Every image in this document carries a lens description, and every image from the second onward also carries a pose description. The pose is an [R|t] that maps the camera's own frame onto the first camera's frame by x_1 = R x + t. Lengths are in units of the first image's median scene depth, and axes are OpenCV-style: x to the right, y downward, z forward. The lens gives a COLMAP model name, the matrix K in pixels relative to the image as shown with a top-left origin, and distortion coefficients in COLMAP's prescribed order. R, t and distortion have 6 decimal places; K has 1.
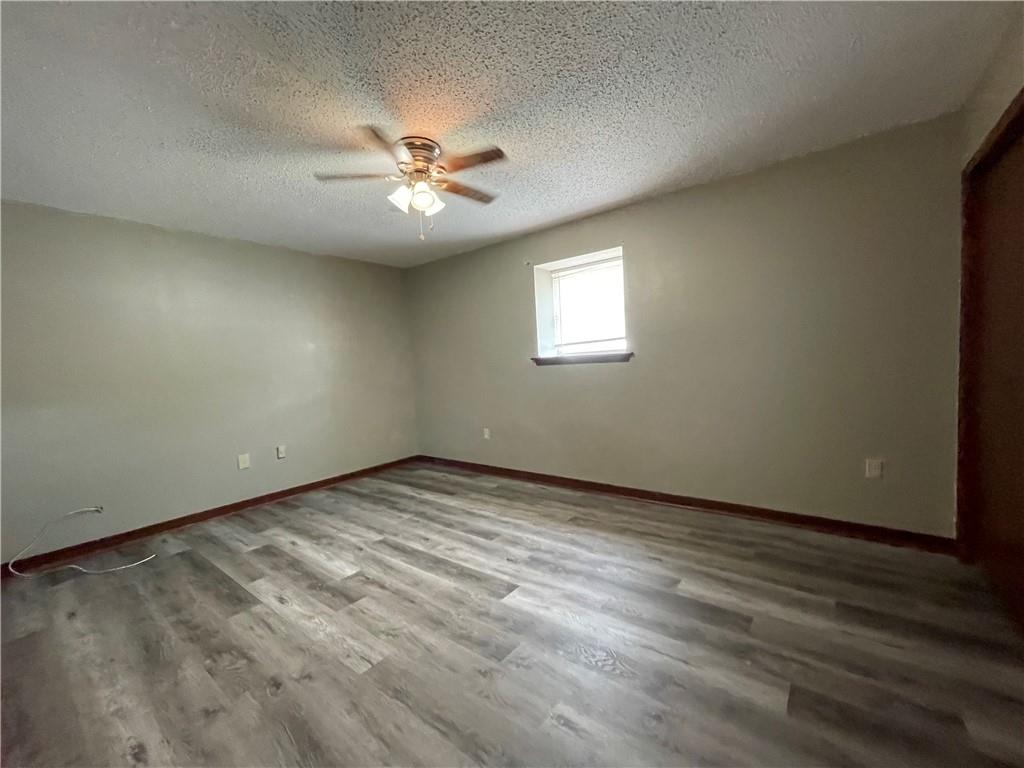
lens RADIAL K [[413.4, 0, 508.4], [0, 413.4, 385.7], [0, 0, 1]] dist [-0.003546, 0.001417]
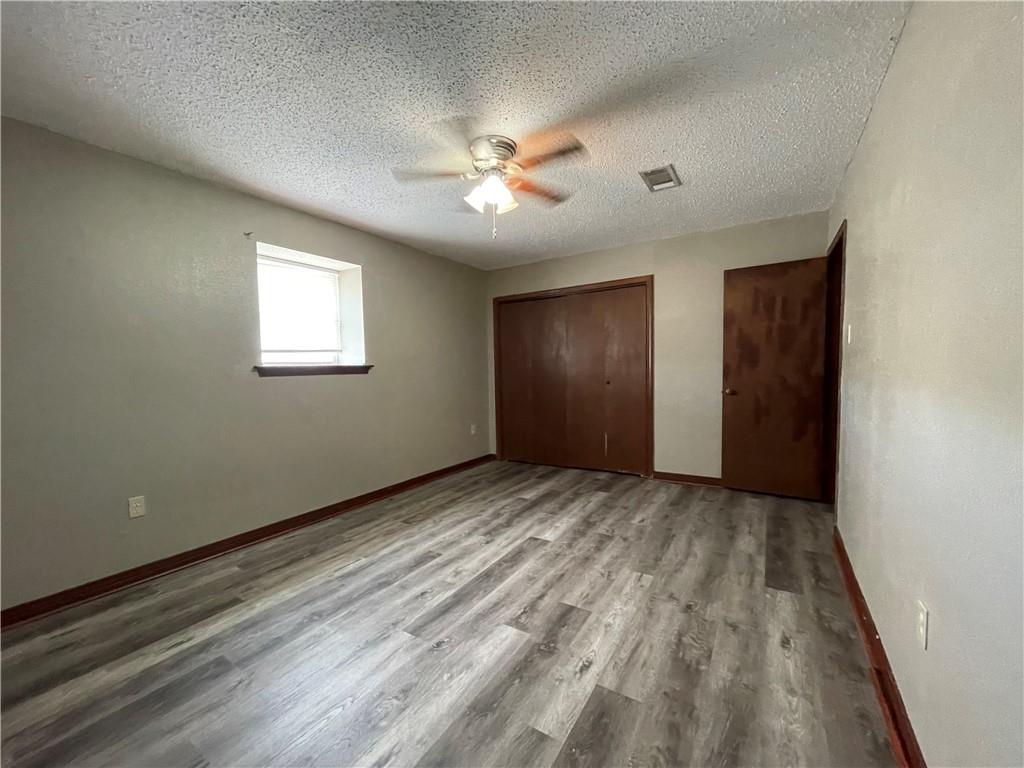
lens RADIAL K [[413.4, 0, 508.2], [0, 413.4, 386.5], [0, 0, 1]] dist [-0.003546, 0.001417]
pose [[-0.101090, 0.006149, 0.994858, -1.135923], [0.079523, 0.996831, 0.001919, 0.002854], [-0.991694, 0.079309, -0.101259, 1.042329]]
